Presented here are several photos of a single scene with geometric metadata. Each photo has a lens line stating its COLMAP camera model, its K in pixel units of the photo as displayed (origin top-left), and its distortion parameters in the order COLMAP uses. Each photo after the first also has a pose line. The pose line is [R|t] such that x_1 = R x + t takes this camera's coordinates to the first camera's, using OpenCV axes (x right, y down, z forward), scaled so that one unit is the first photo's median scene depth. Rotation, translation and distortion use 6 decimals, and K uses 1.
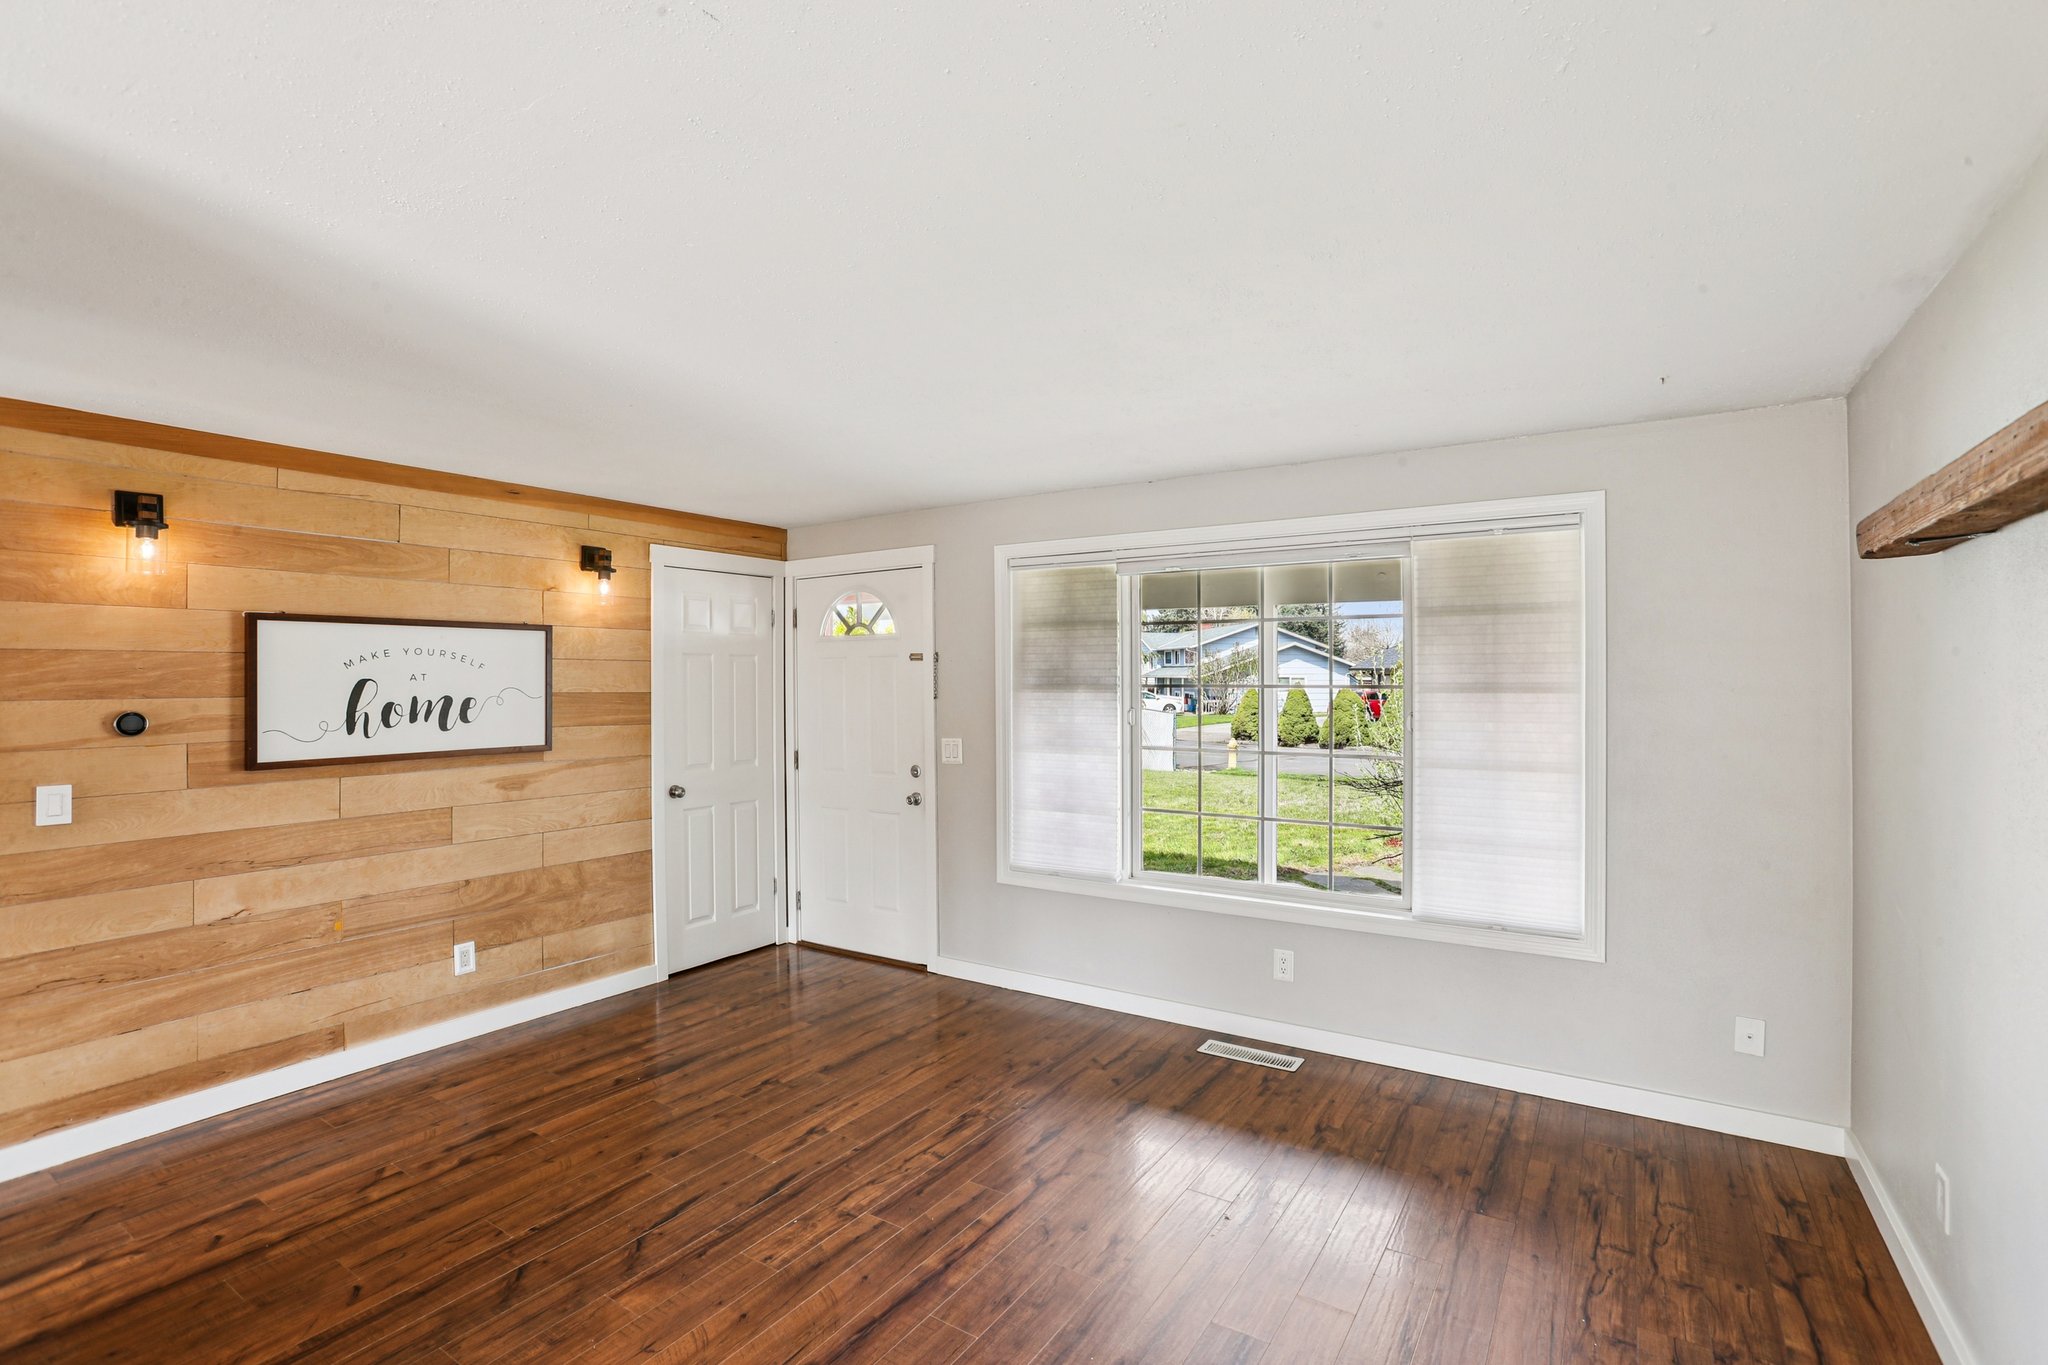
lens RADIAL K [[958.4, 0, 1024.5], [0, 958.4, 663.2], [0, 0, 1]] dist [-0.074669, 0.029447]
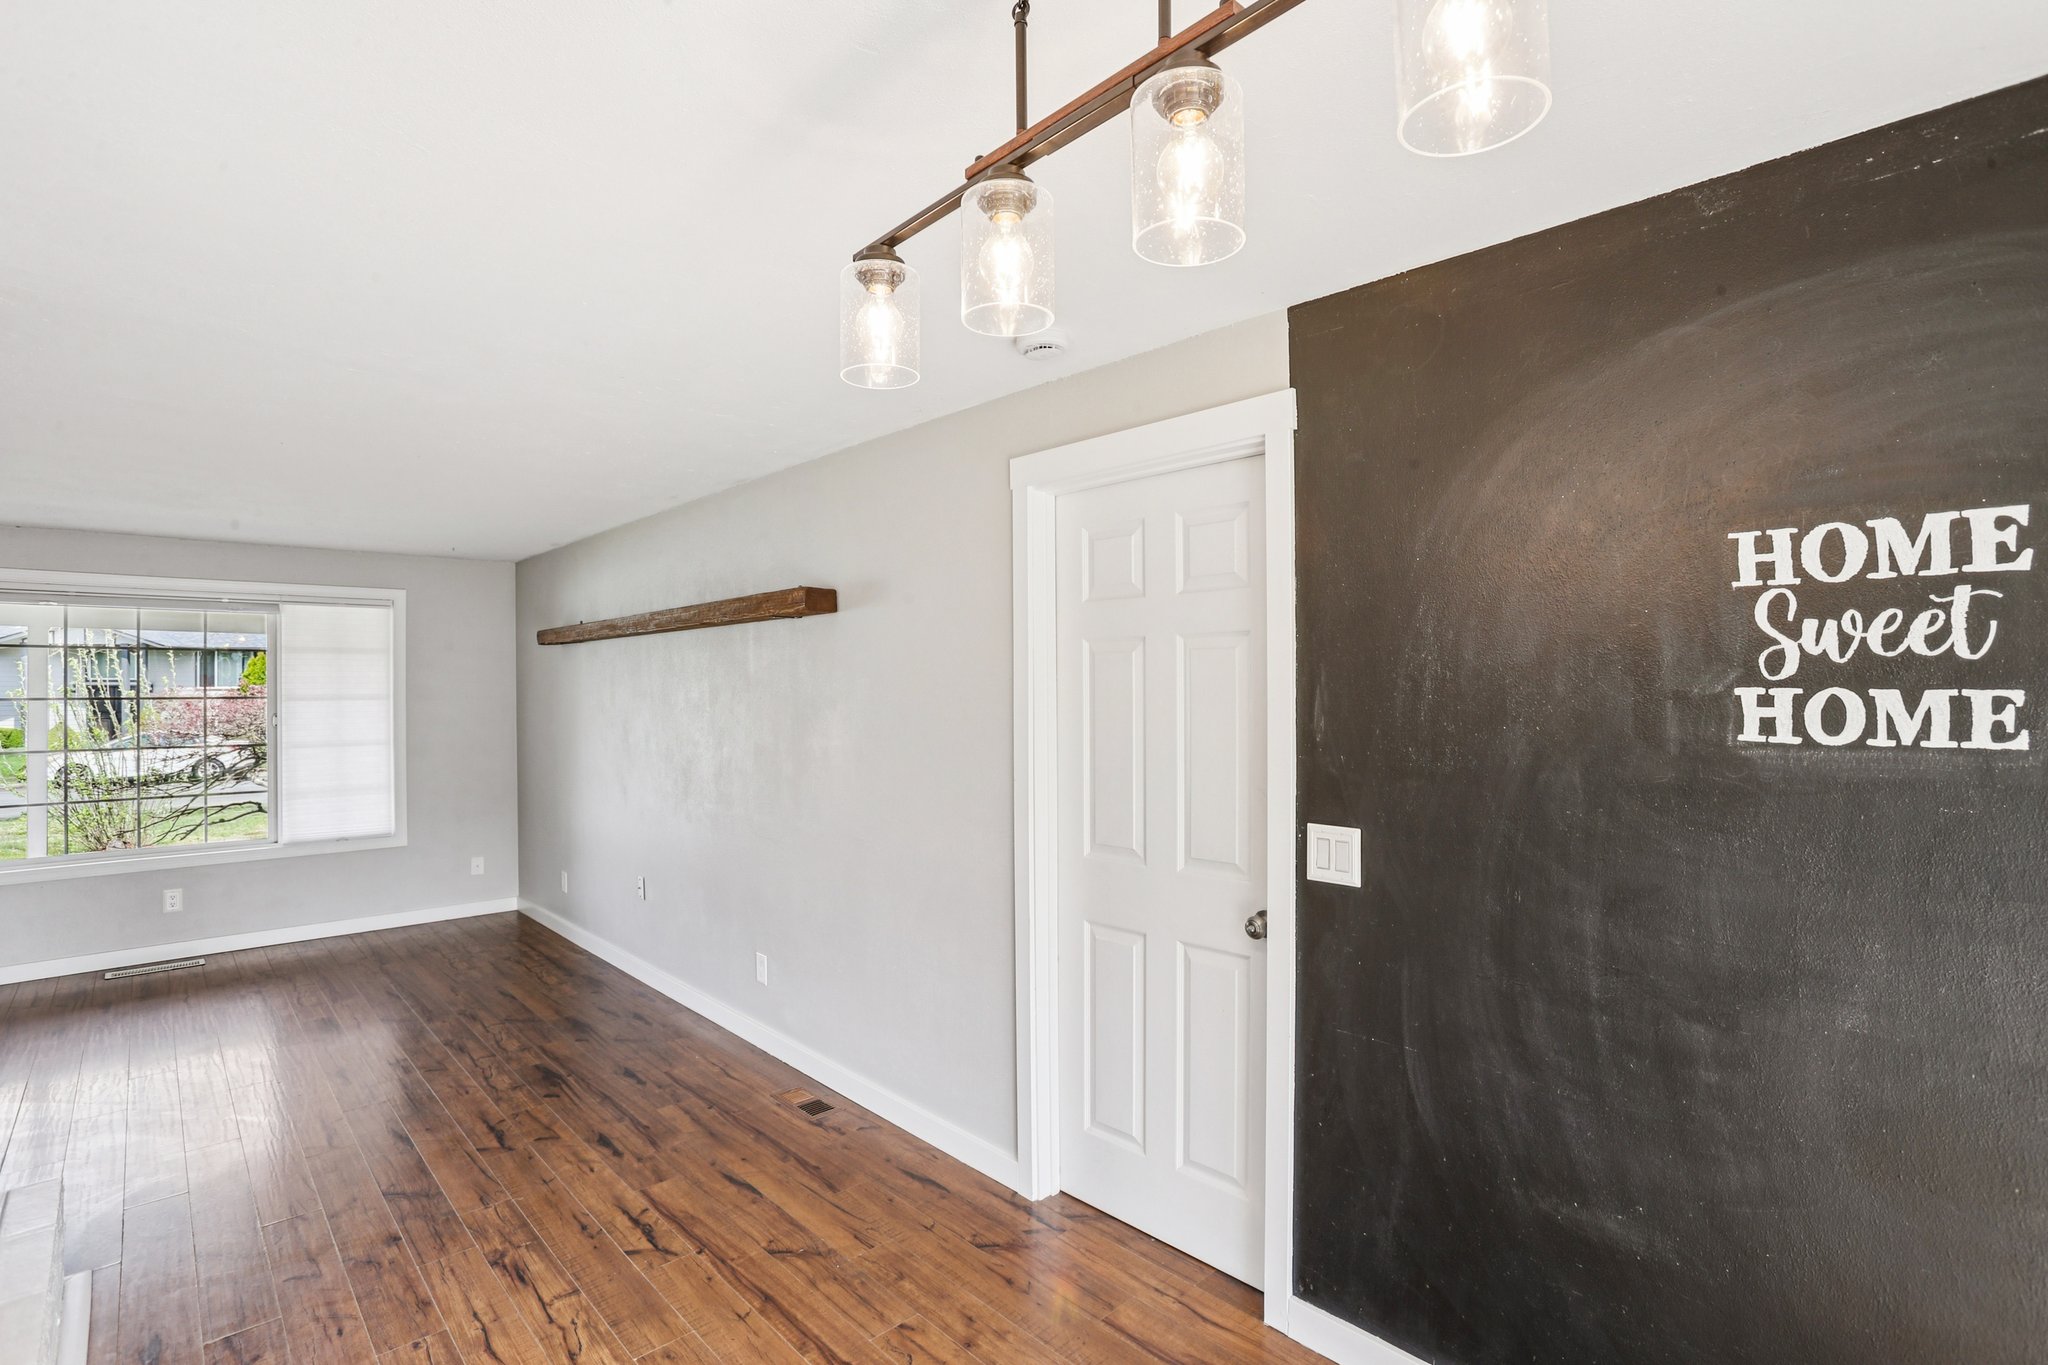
lens RADIAL K [[975.0, 0, 1024.0], [0, 975.0, 682.5], [0, 0, 1]] dist [-0.060604, 0.048645]
pose [[0.239879, 0.005391, 0.970788, -0.819499], [-0.008526, 0.999958, -0.003446, -0.005297], [-0.970765, -0.007451, 0.239915, -0.567122]]
